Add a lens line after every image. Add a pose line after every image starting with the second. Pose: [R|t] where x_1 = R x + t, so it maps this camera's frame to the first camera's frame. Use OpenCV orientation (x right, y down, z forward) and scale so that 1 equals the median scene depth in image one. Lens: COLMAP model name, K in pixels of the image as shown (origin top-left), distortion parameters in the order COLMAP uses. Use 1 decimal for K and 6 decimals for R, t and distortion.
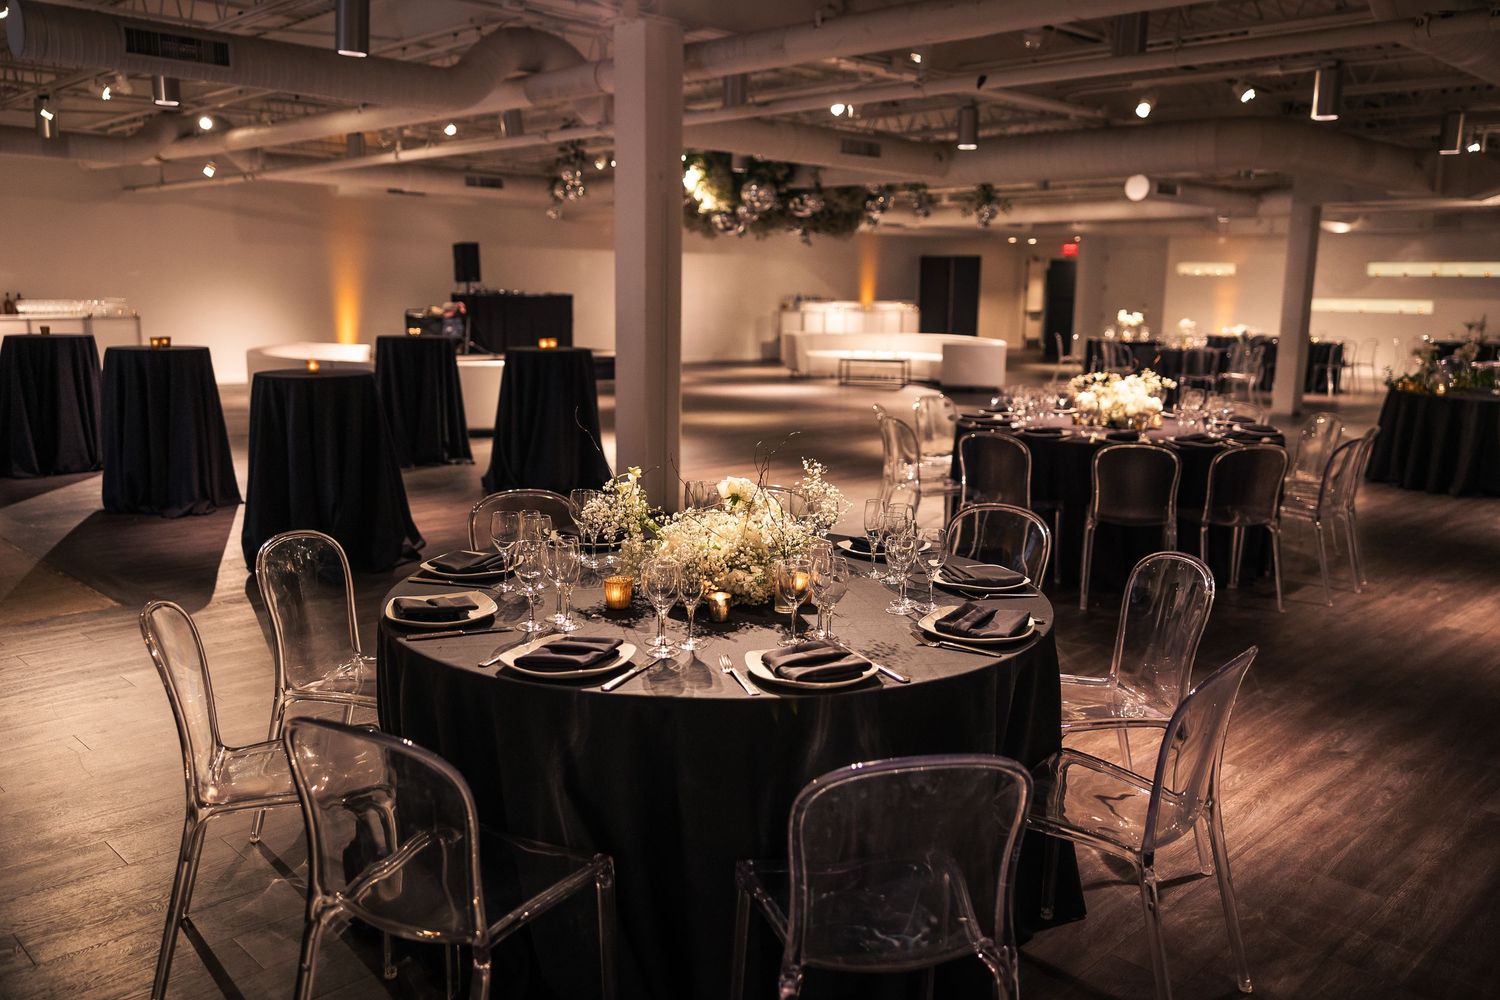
lens RADIAL K [[1198.1, 0, 750.9], [0, 1198.1, 492.1], [0, 0, 1]] dist [0.005956, 0.010933]
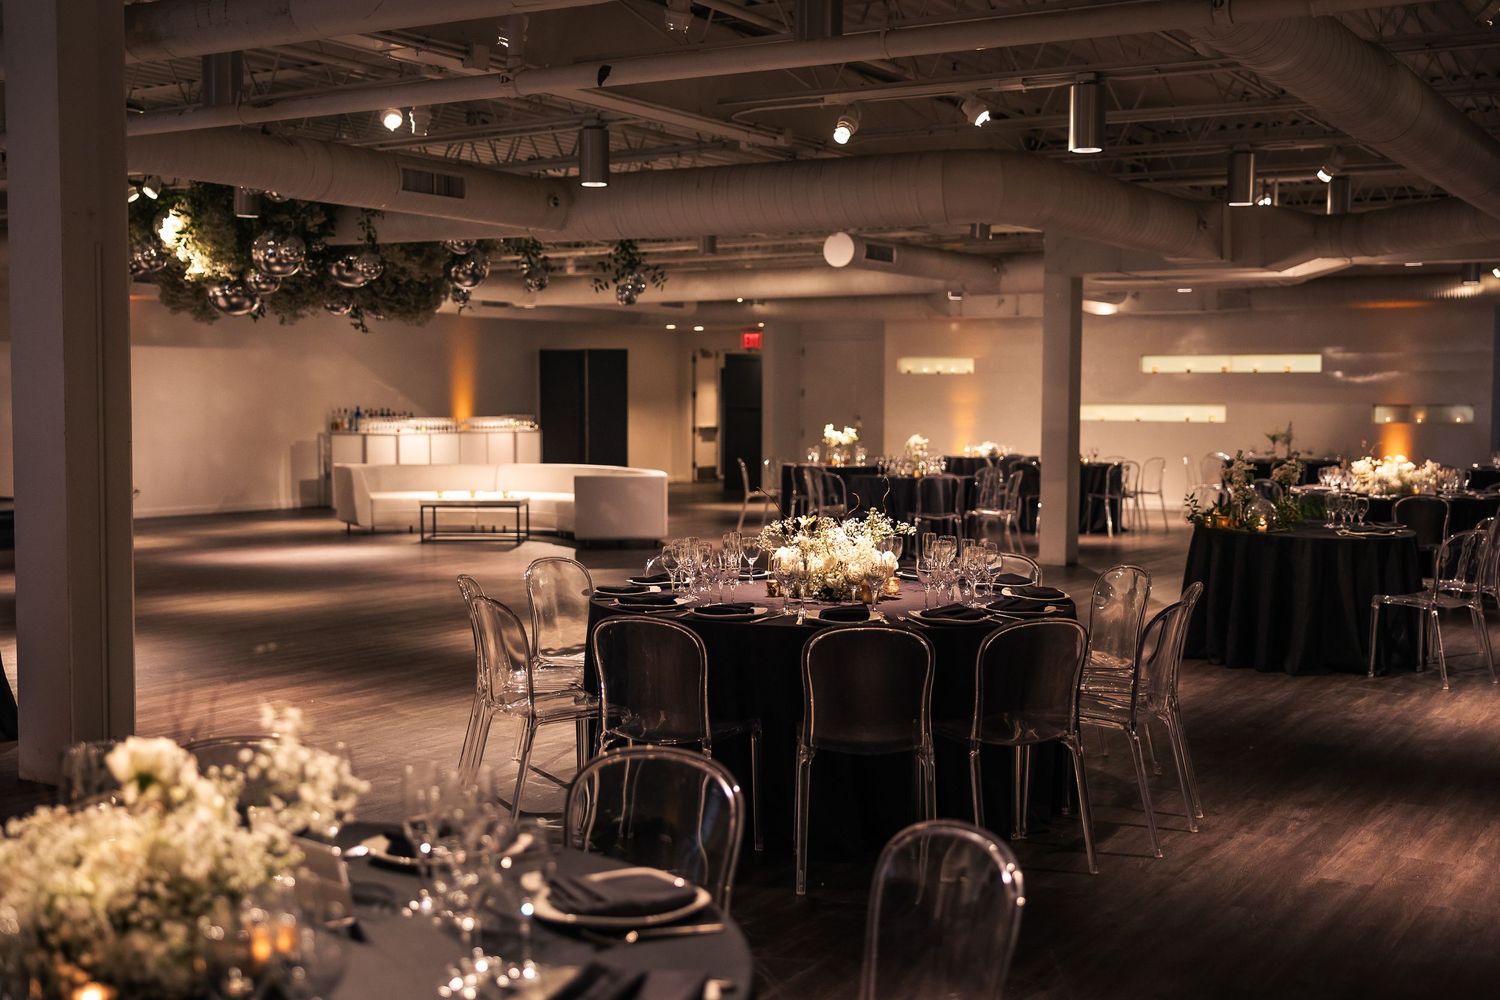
lens RADIAL K [[1750.9, 0, 743.9], [0, 1750.9, 506.0], [0, 0, 1]] dist [0.012563, 0.000000]
pose [[0.968760, -0.026721, 0.246555, 0.015756], [0.053048, 0.993496, -0.100760, -0.006562], [-0.242259, 0.110691, 0.963877, 0.057502]]
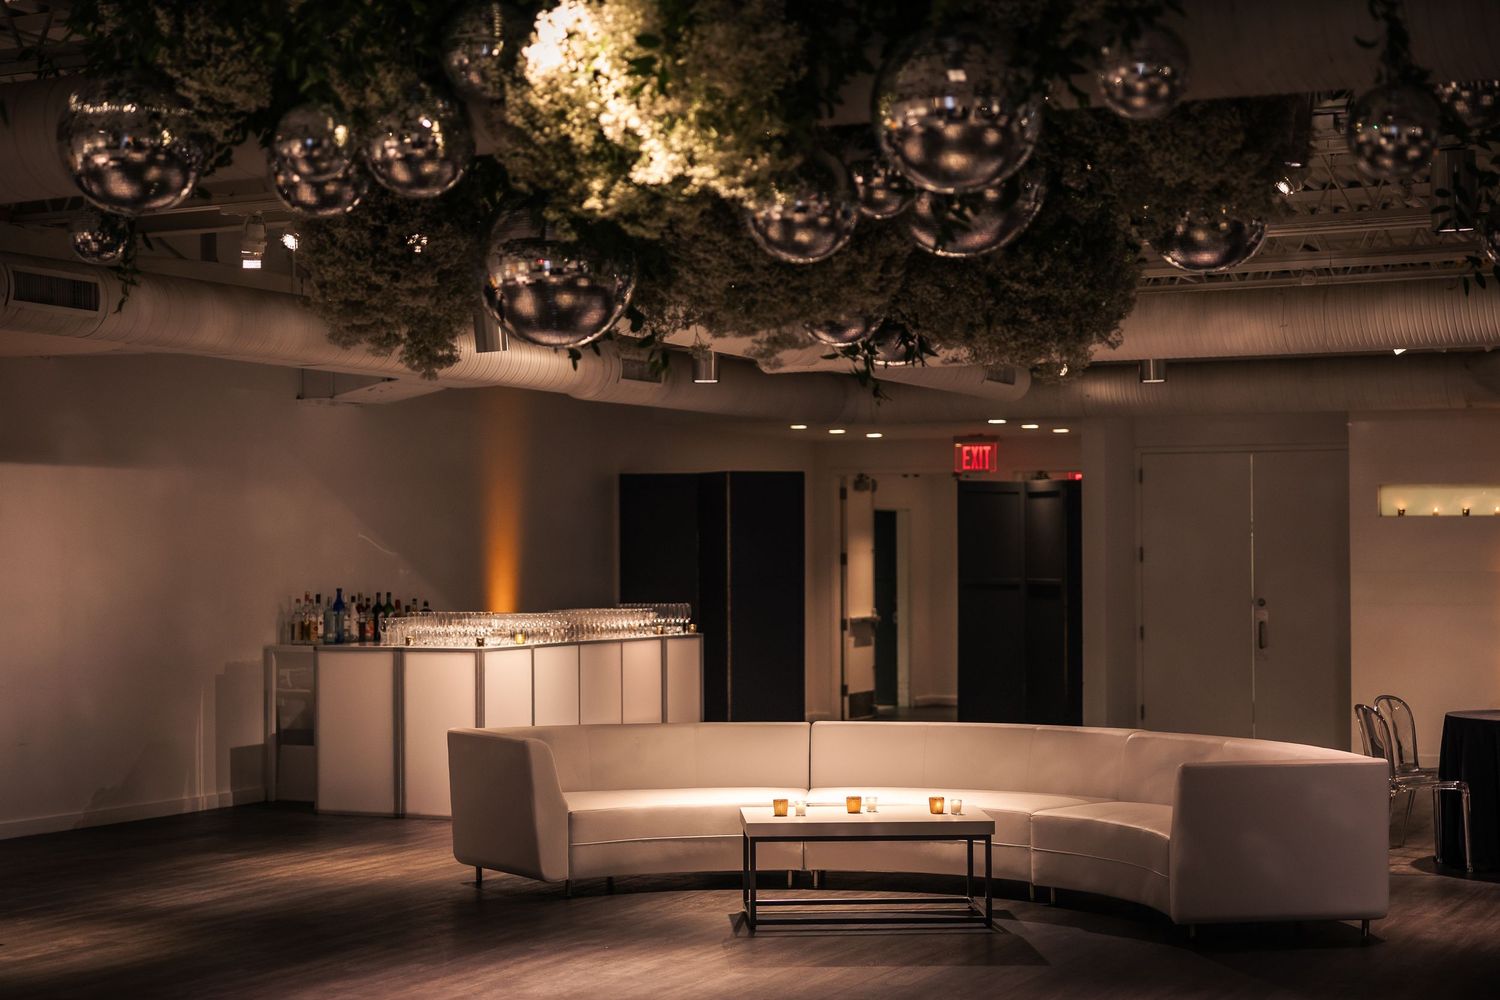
lens RADIAL K [[2543.3, 0, 749.8], [0, 2543.3, 498.5], [0, 0, 1]] dist [0.028013, 0.000000]
pose [[0.937333, -0.008523, 0.348330, -0.212411], [0.075243, 0.981064, -0.178470, -0.142277], [-0.340213, 0.193495, 0.920225, 0.793784]]
